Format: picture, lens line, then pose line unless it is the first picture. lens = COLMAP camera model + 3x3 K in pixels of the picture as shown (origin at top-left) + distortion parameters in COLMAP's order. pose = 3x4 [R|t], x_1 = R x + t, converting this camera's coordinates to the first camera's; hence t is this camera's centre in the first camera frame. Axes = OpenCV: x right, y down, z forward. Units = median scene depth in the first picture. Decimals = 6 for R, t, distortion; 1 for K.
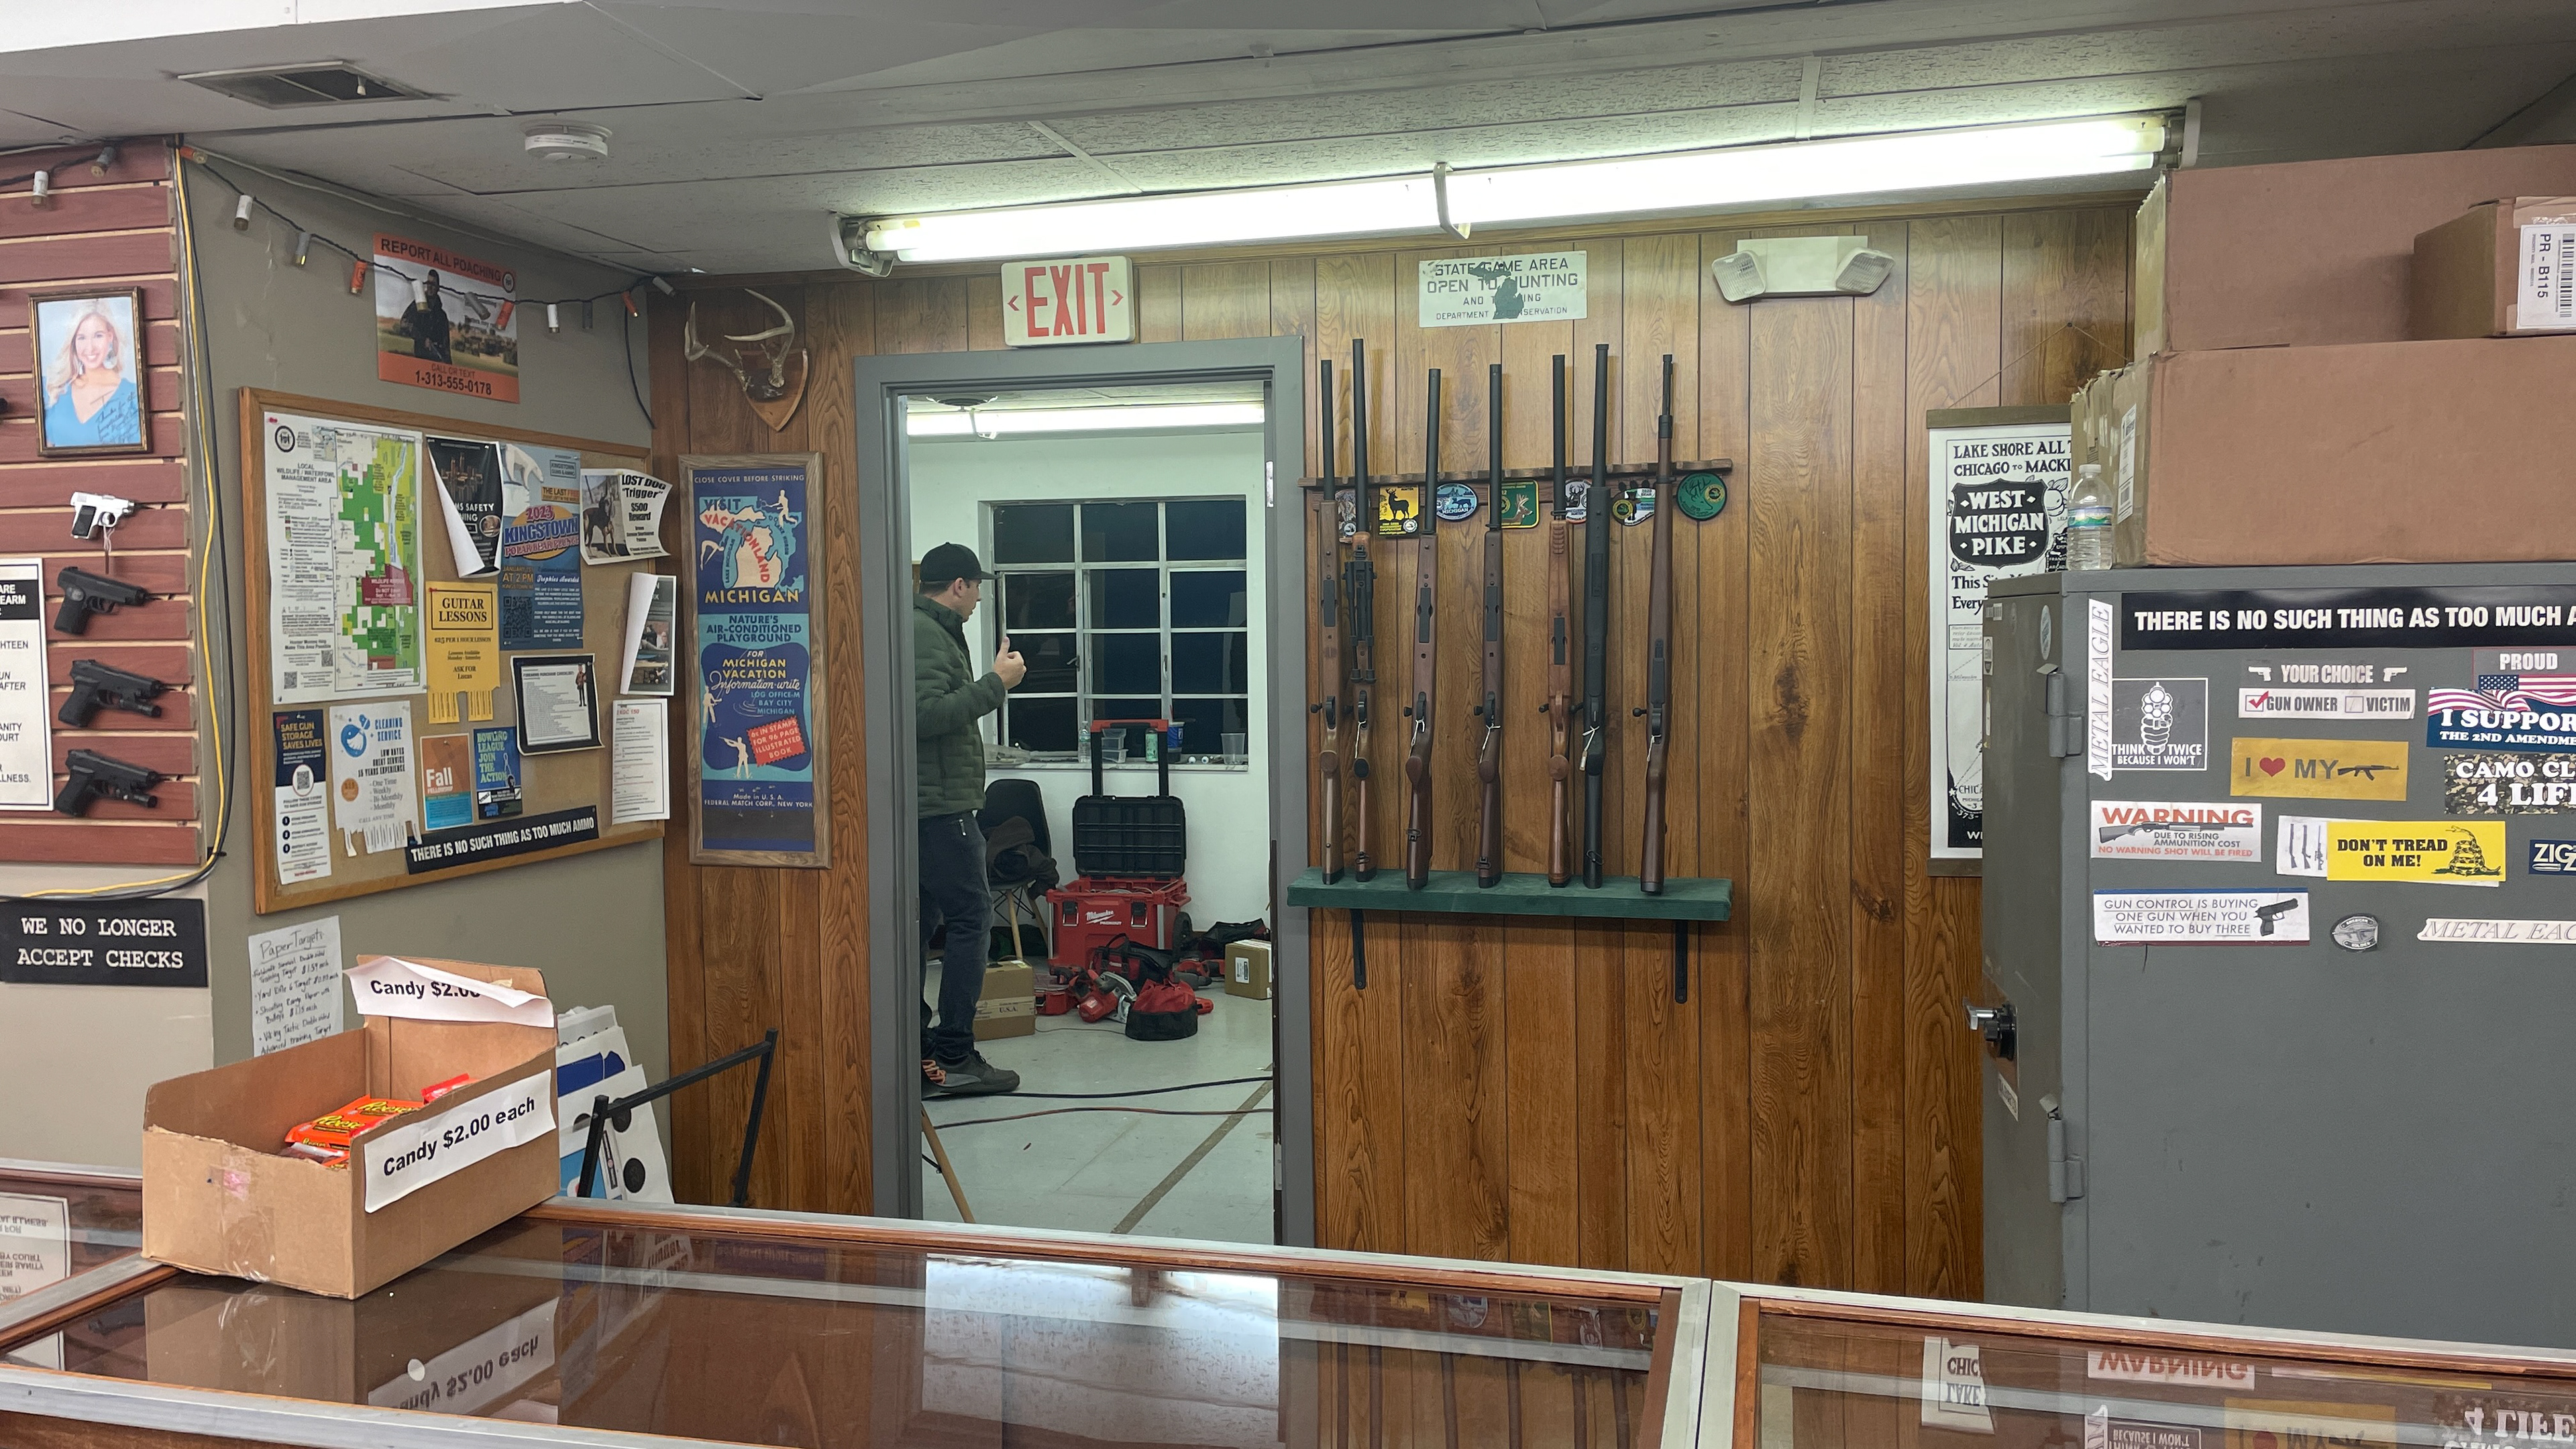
lens RADIAL K [[1935.6, 0, 1286.7], [0, 1935.6, 709.7], [0, 0, 1]] dist [0.066663, -0.075664]
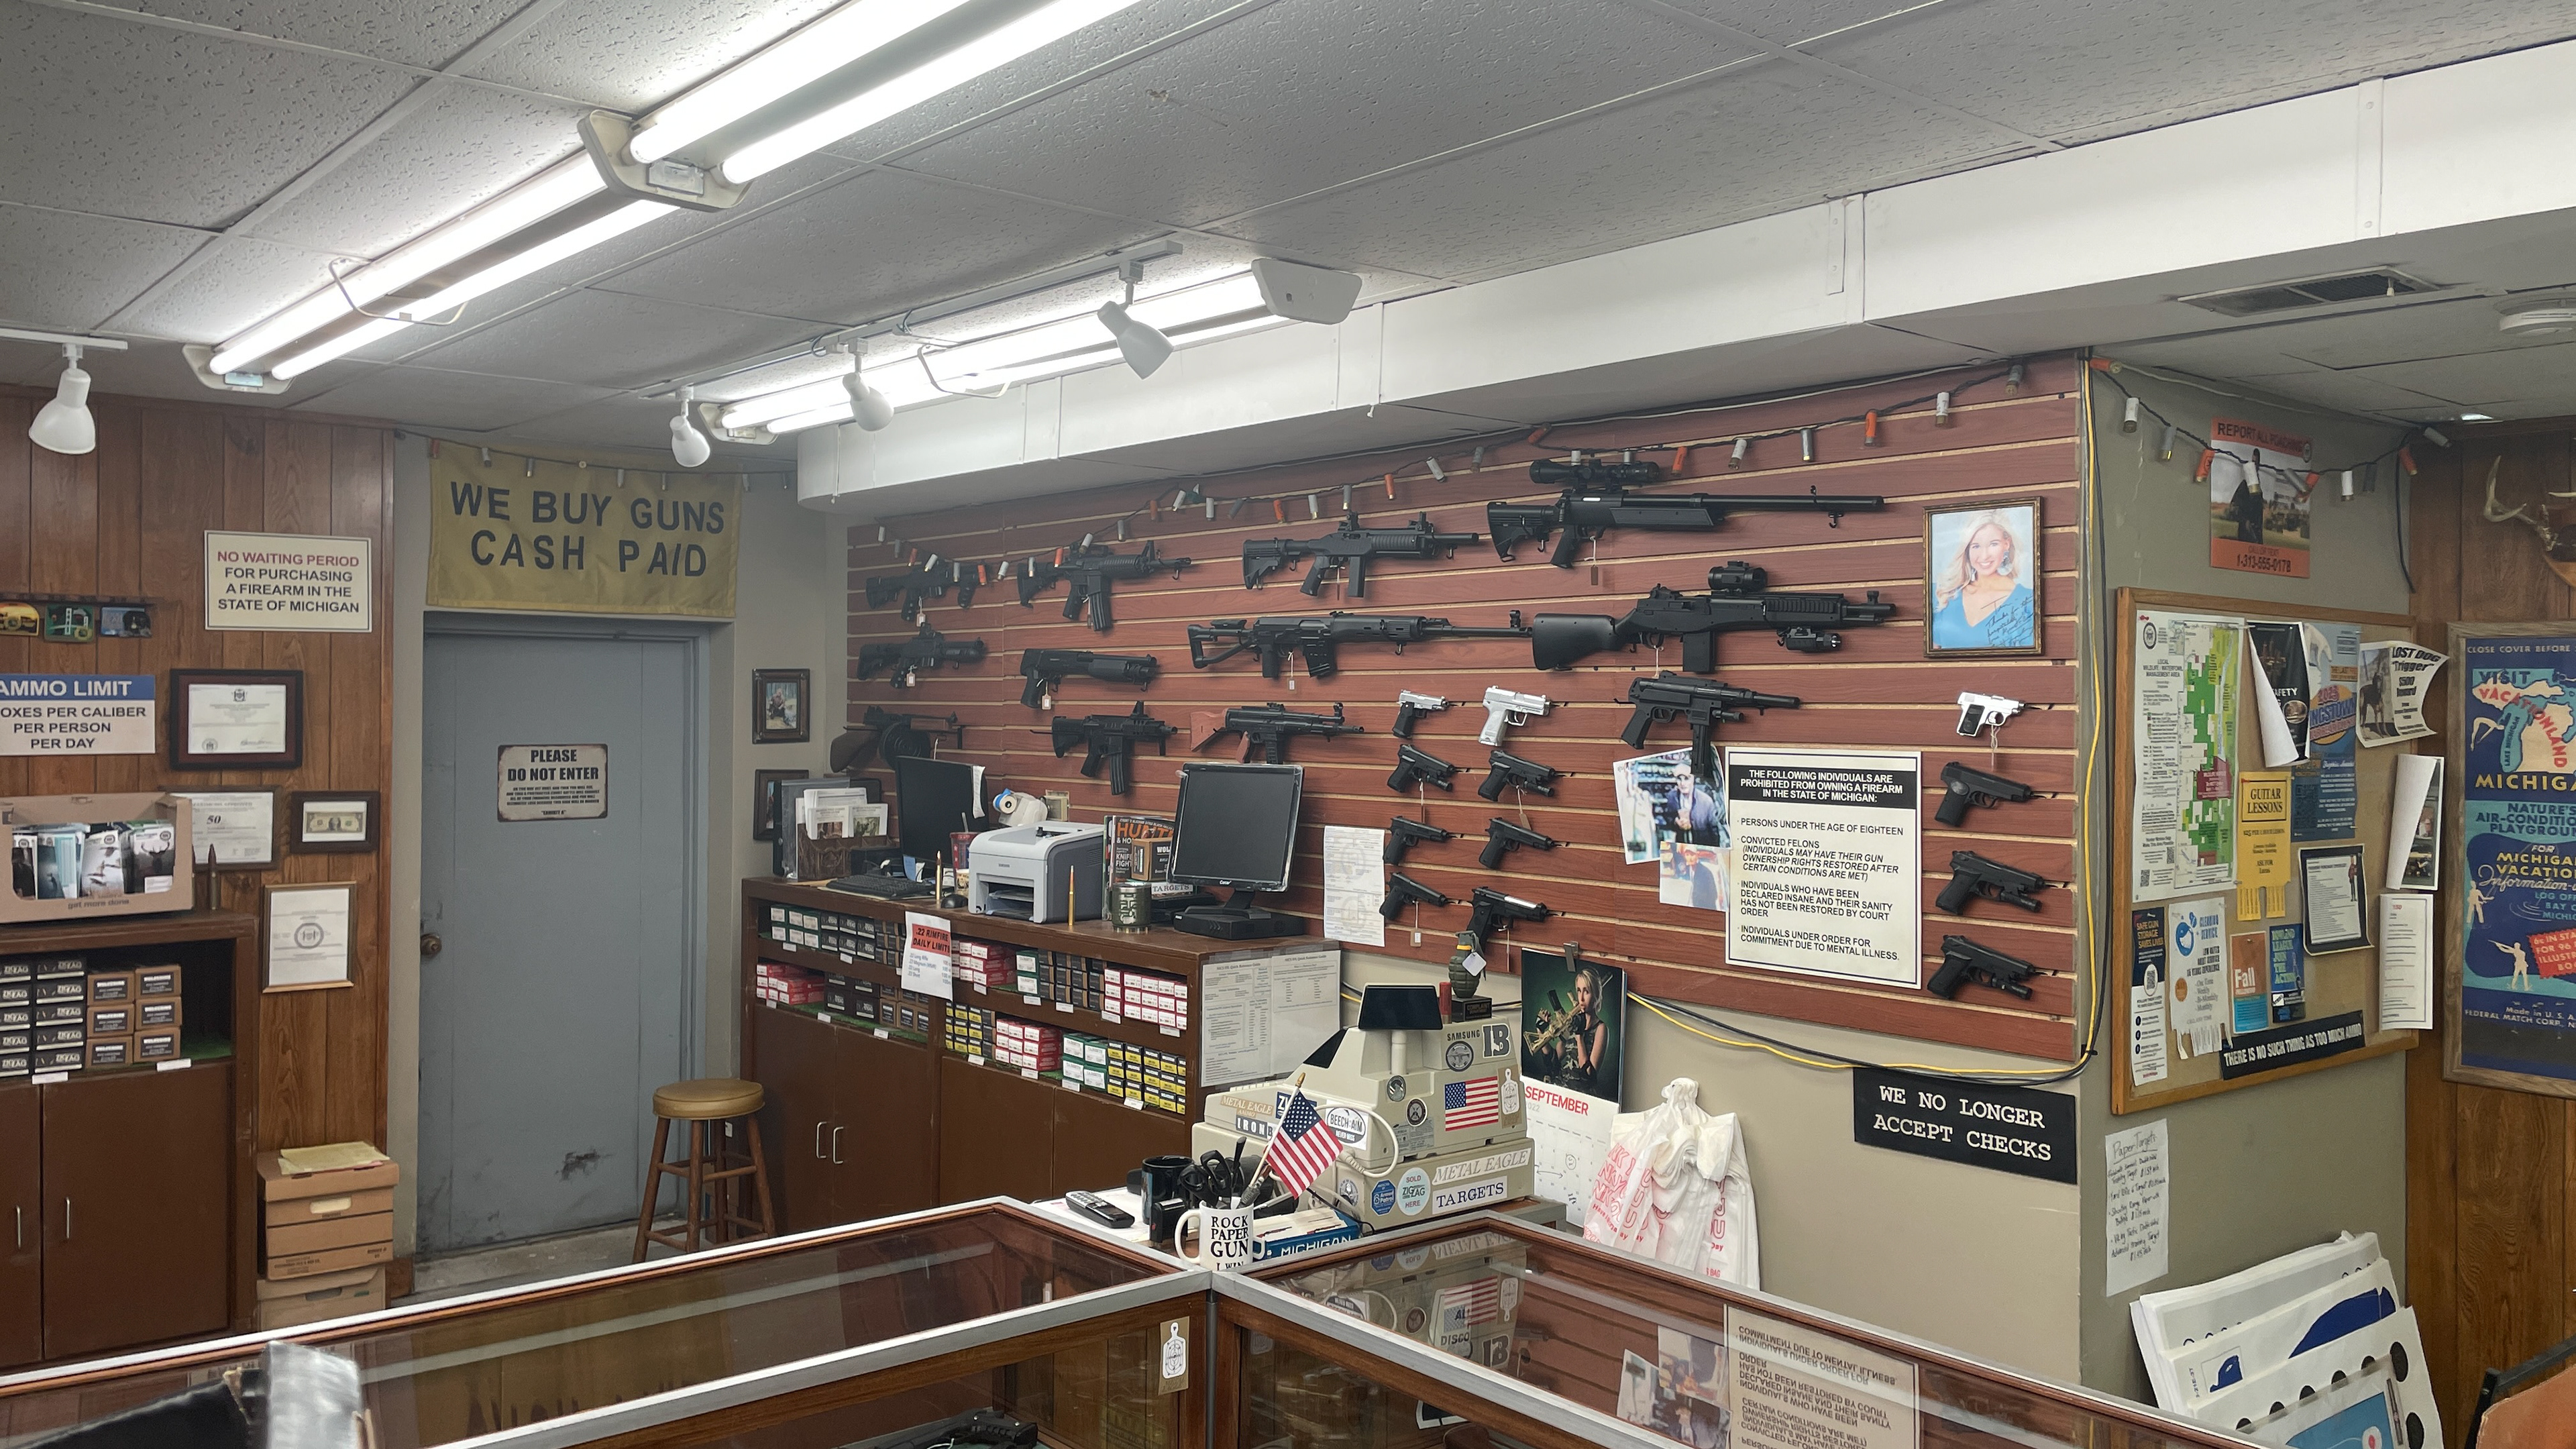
lens RADIAL K [[1935.6, 0, 1286.3], [0, 1935.6, 703.2], [0, 0, 1]] dist [0.066663, -0.075664]
pose [[0.808543, 0.016061, -0.588218, -0.271514], [-0.046115, 0.998283, -0.036130, -0.046056], [0.586627, 0.056338, 0.807895, -0.055317]]
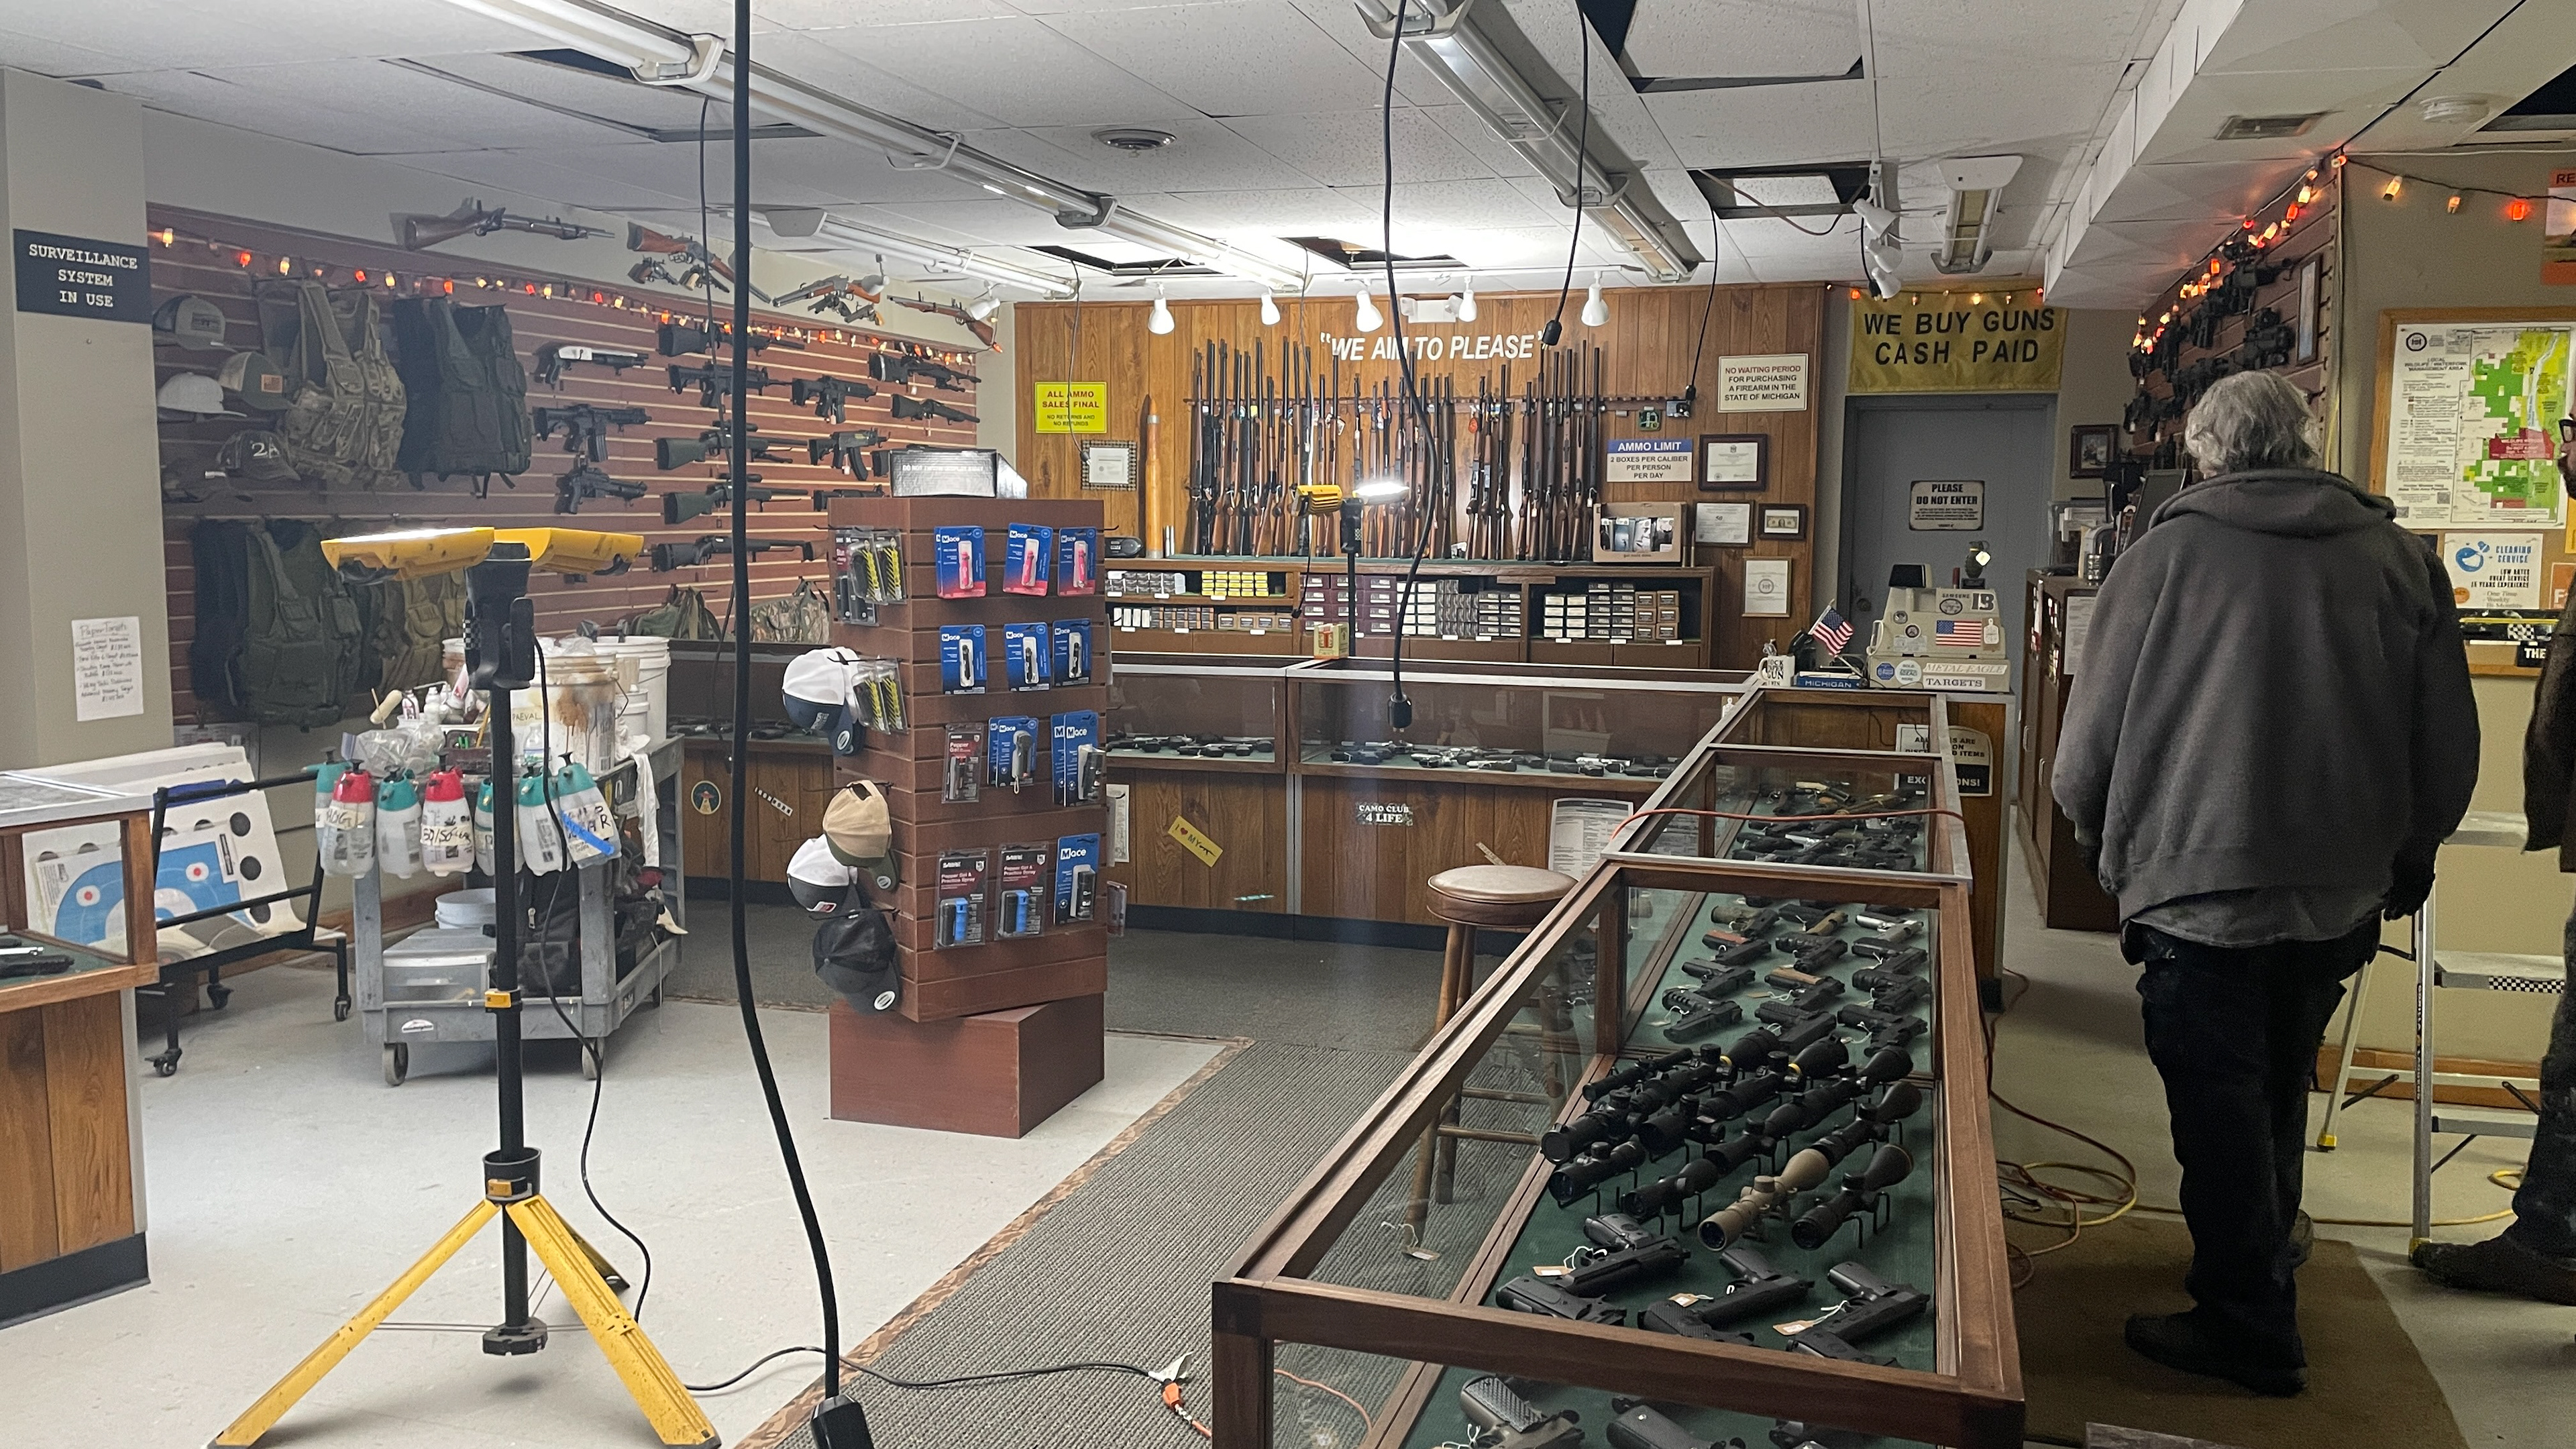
lens RADIAL K [[1935.6, 0, 1293.0], [0, 1935.6, 712.8], [0, 0, 1]] dist [0.066663, -0.075664]
pose [[-0.066765, 0.117258, -0.990855, 0.955719], [-0.055768, 0.991080, 0.121043, 0.001786], [0.996209, 0.063339, -0.059630, 0.278350]]
